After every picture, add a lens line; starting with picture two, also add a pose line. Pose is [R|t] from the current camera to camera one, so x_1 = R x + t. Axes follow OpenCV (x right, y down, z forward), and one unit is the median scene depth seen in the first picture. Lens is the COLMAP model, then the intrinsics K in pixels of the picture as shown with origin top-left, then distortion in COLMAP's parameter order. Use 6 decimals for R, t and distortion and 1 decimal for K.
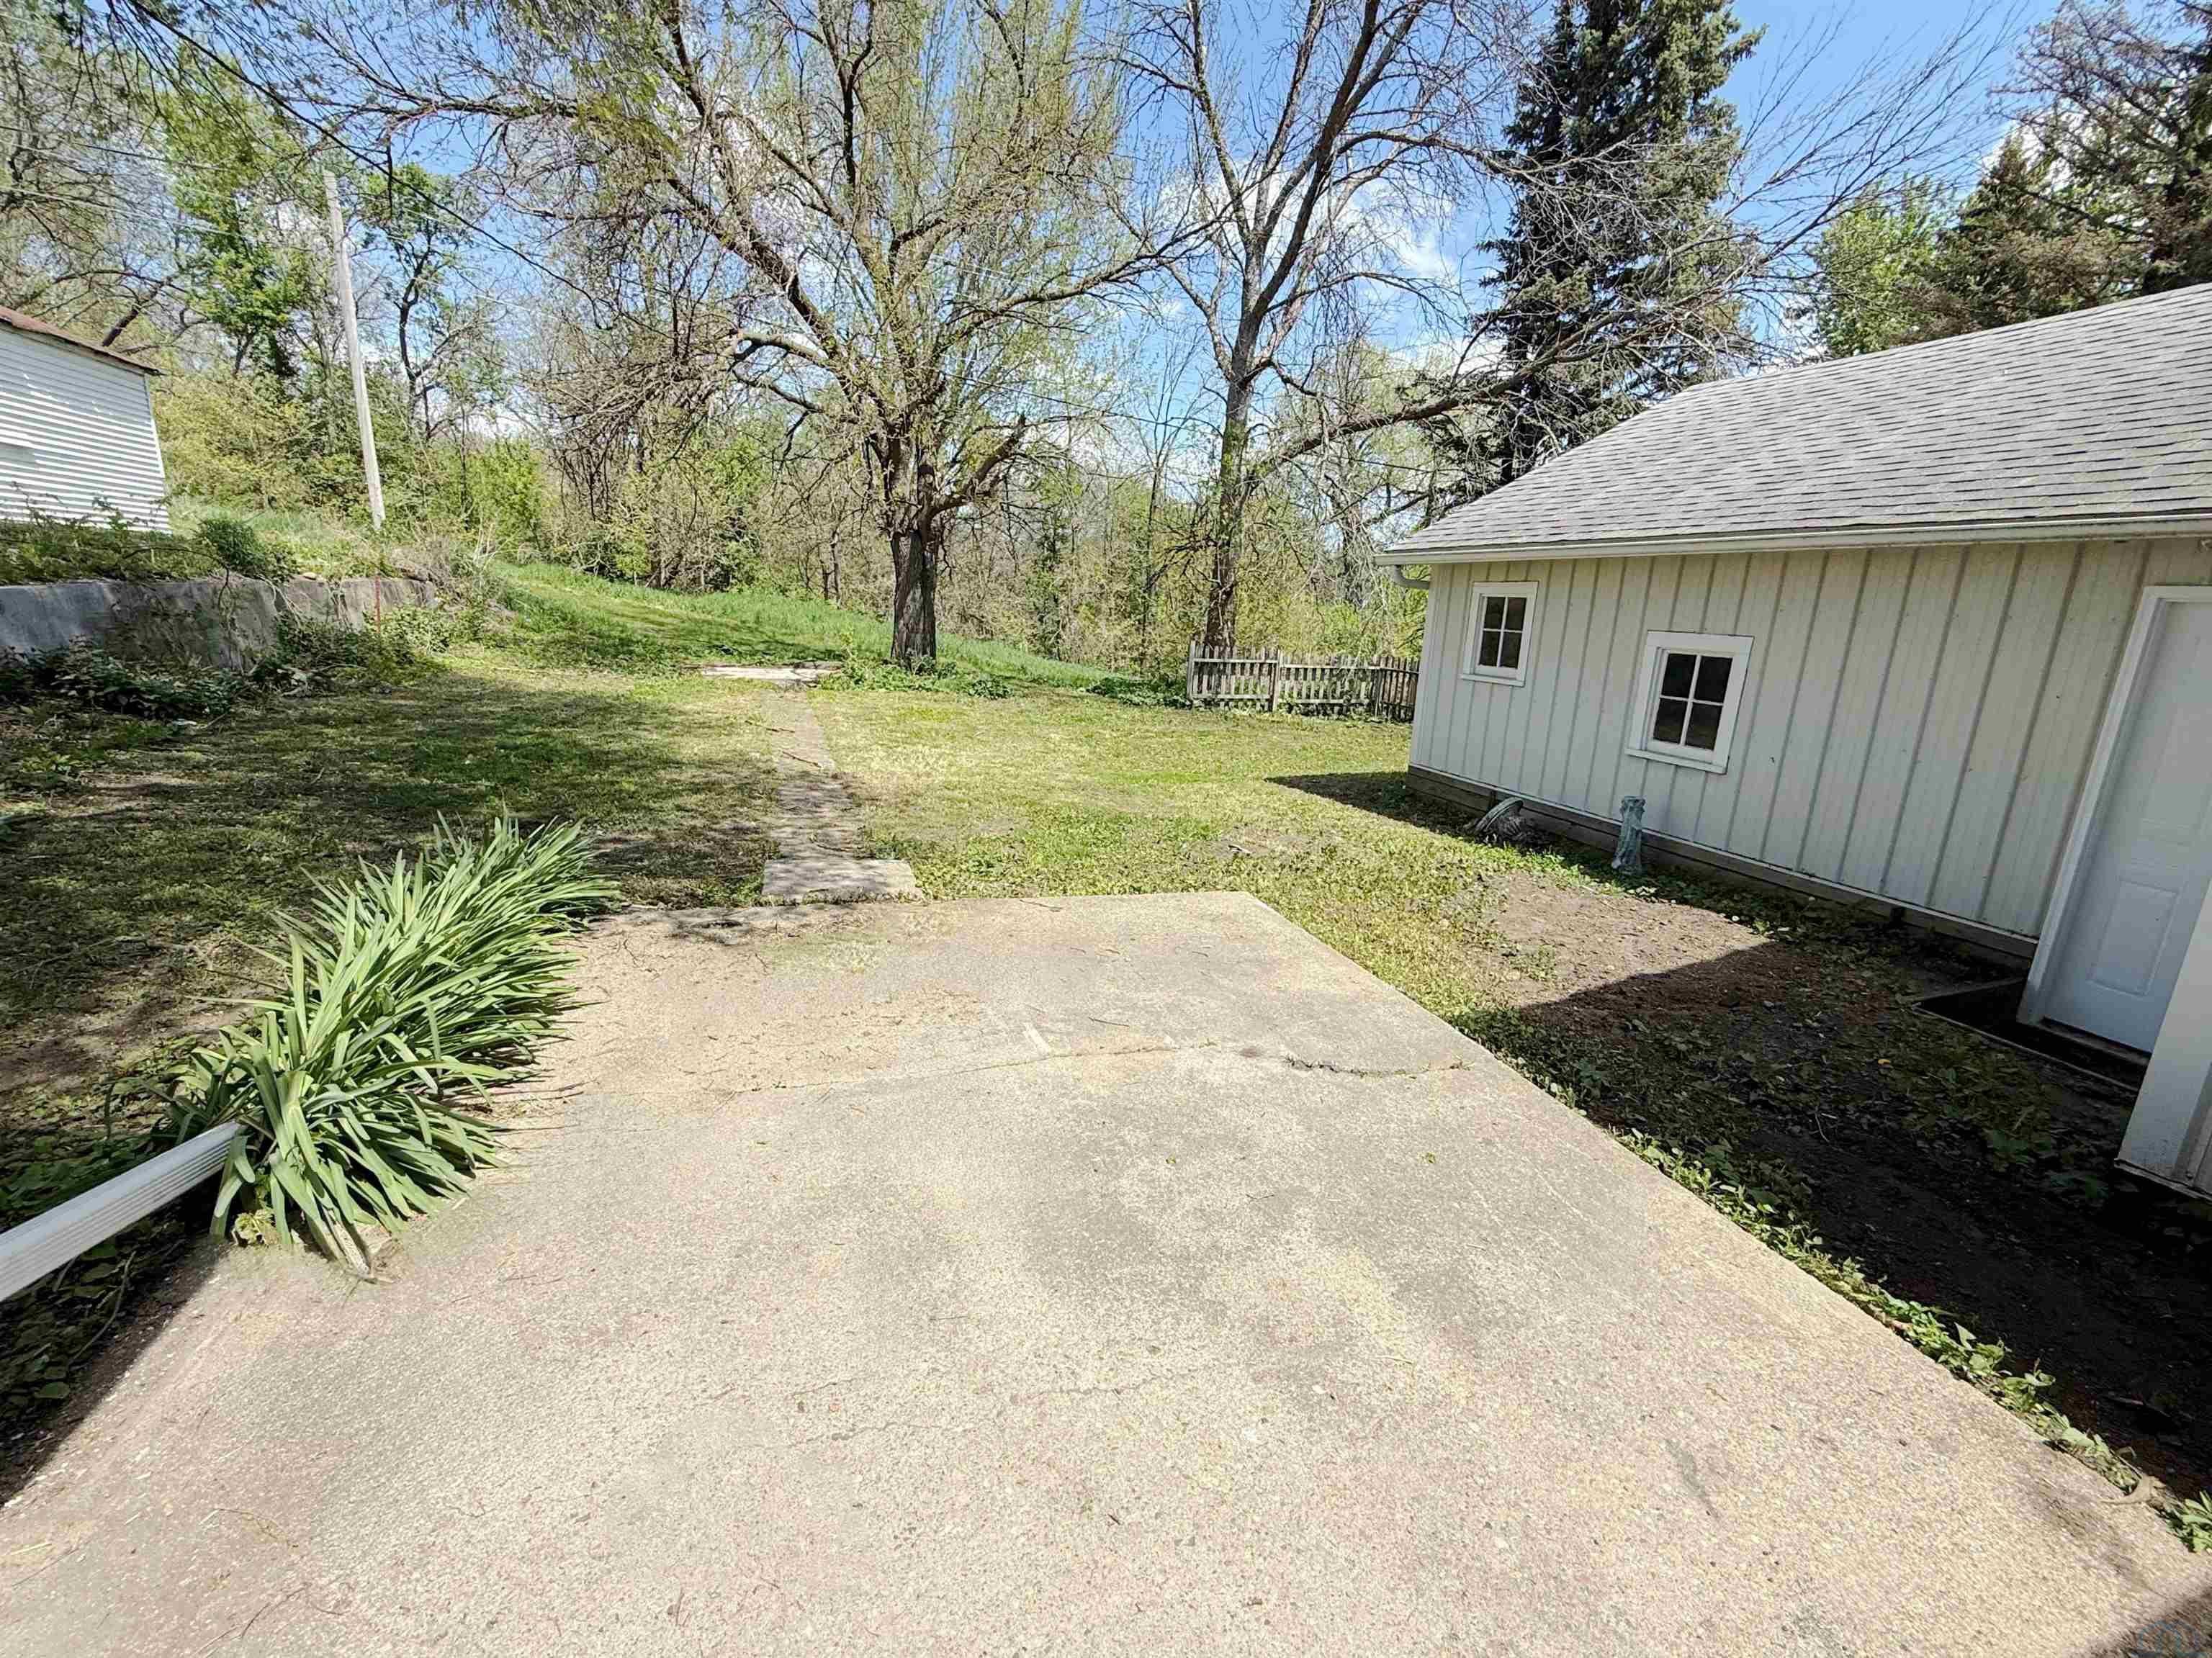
lens RADIAL K [[894.5, 0, 1106.9], [0, 894.5, 819.9], [0, 0, 1]] dist [-0.001440, -0.001268]
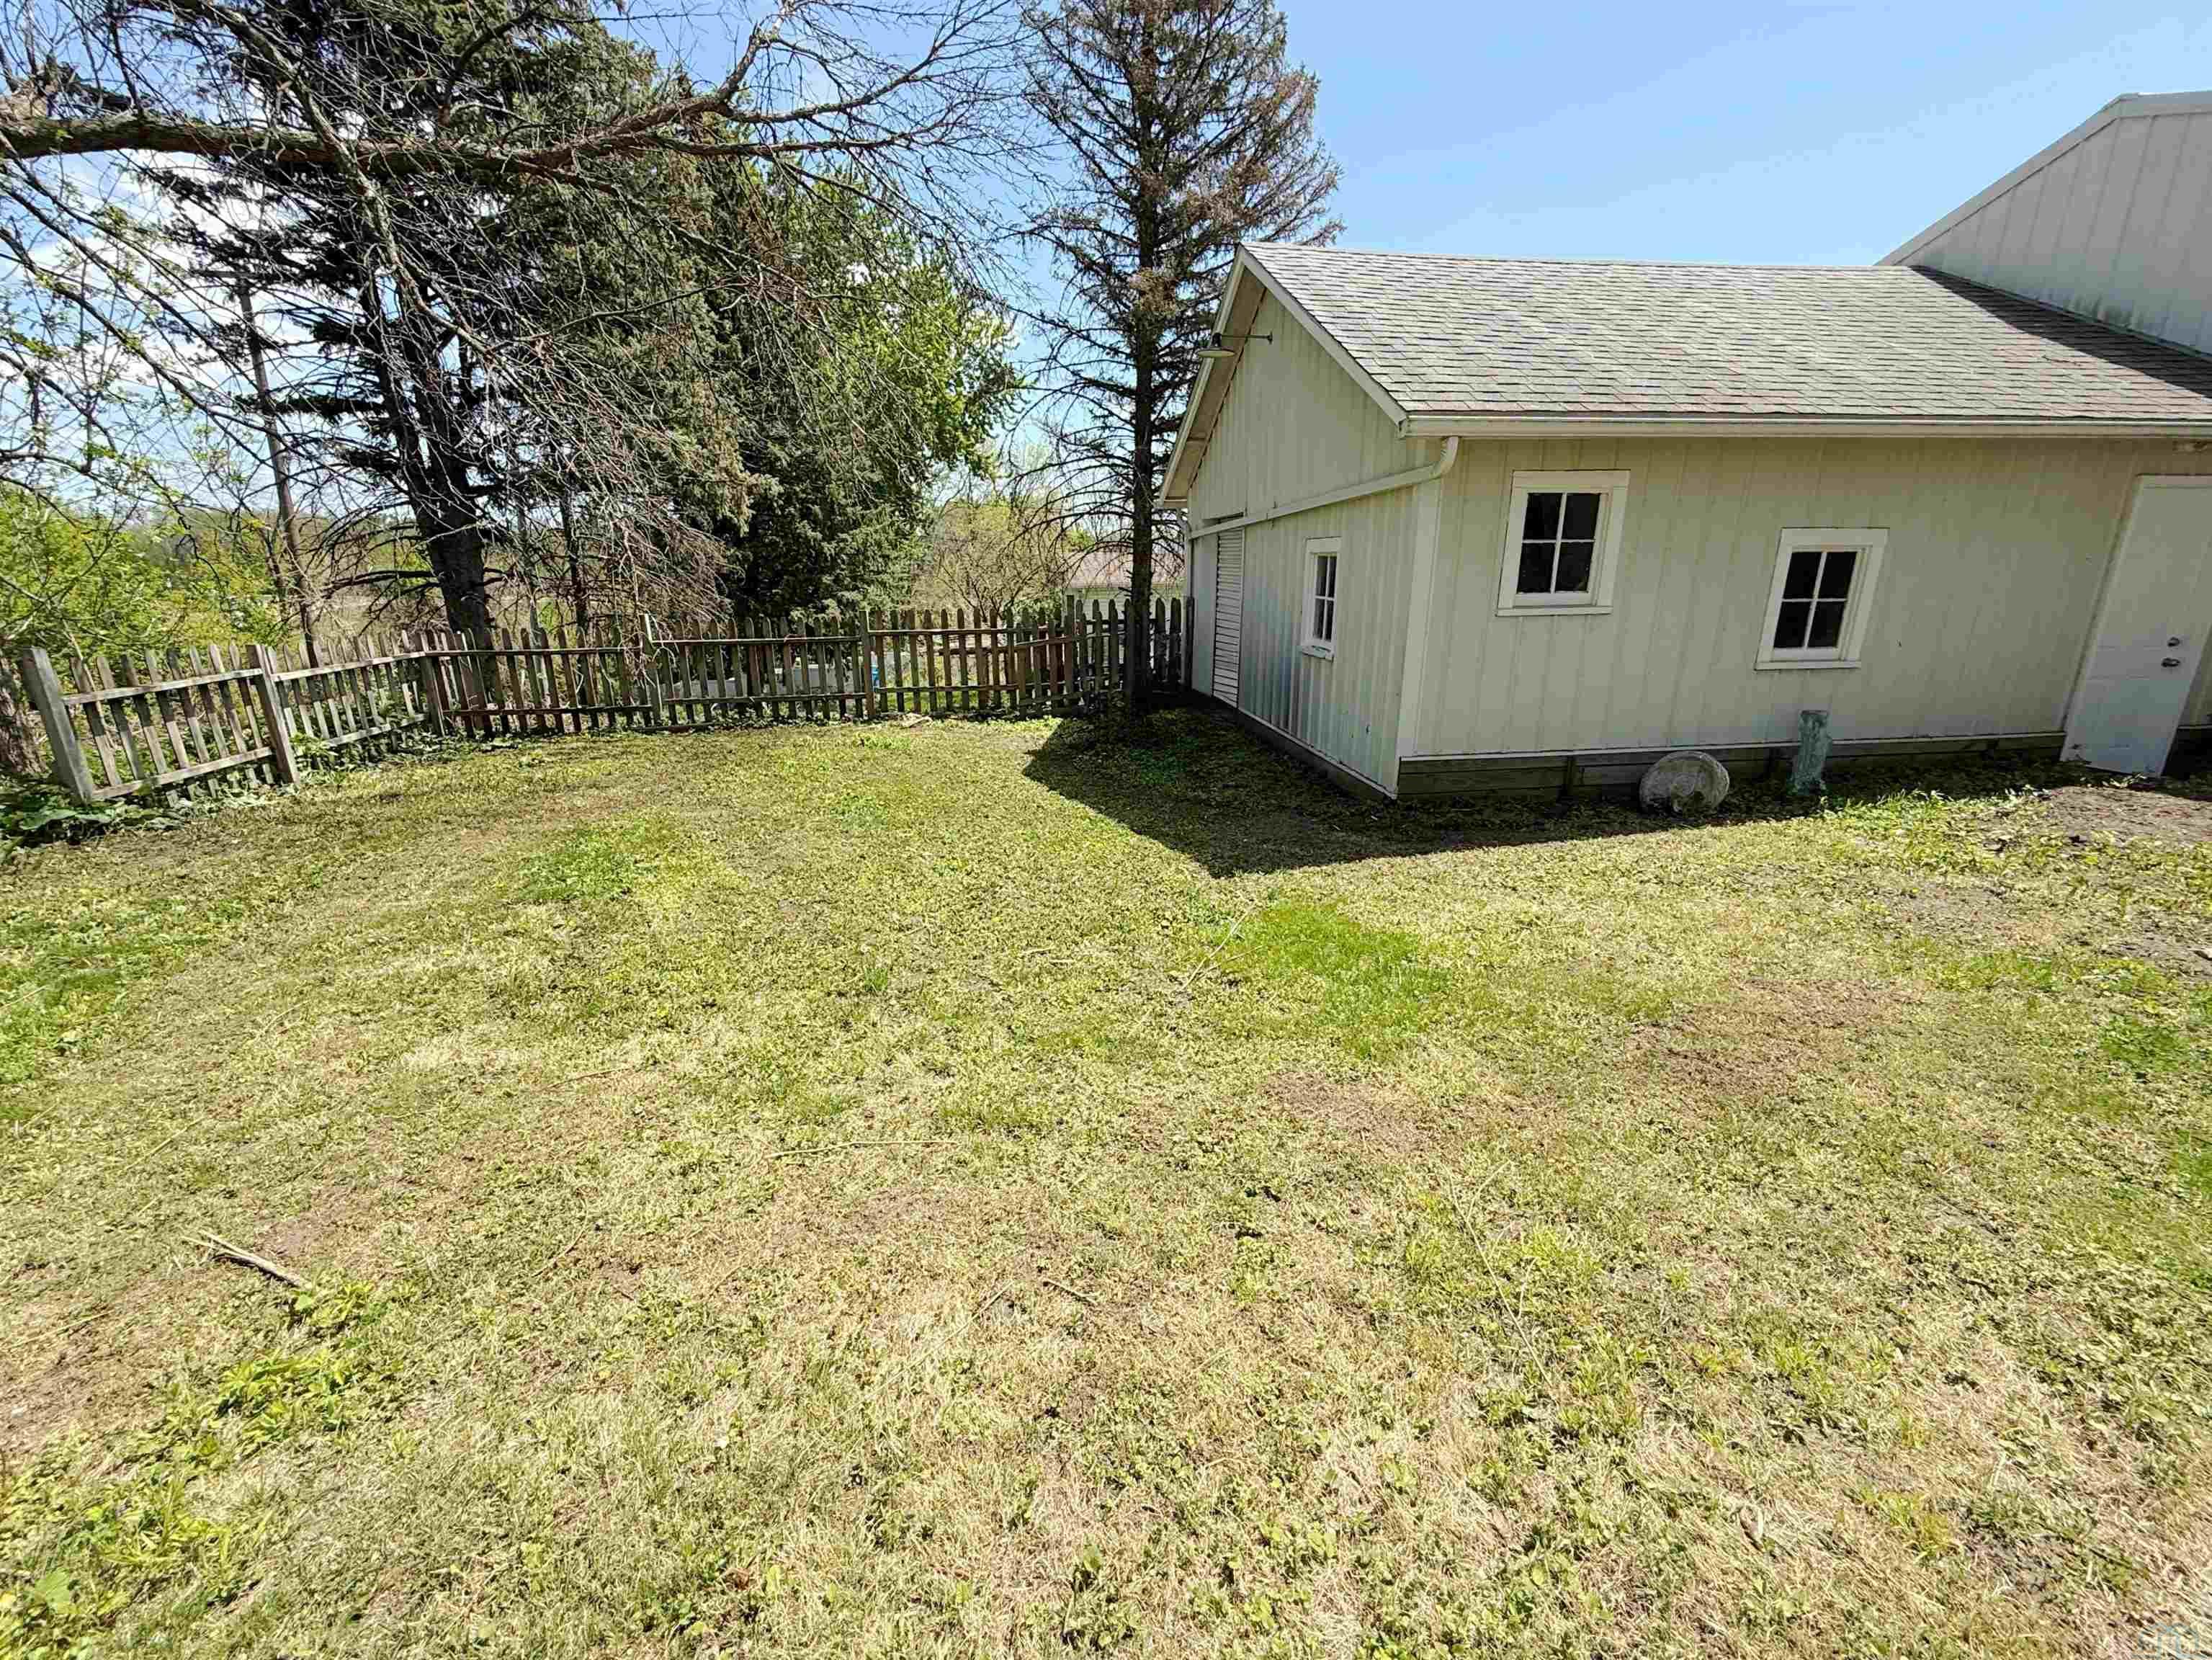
lens RADIAL K [[894.7, 0, 1105.9], [0, 894.7, 830.6], [0, 0, 1]] dist [-0.001440, -0.001268]
pose [[0.227013, -0.319258, 0.920076, -0.465976], [0.251603, 0.931895, 0.261280, -0.333783], [-0.940830, 0.172180, 0.291878, 1.429086]]
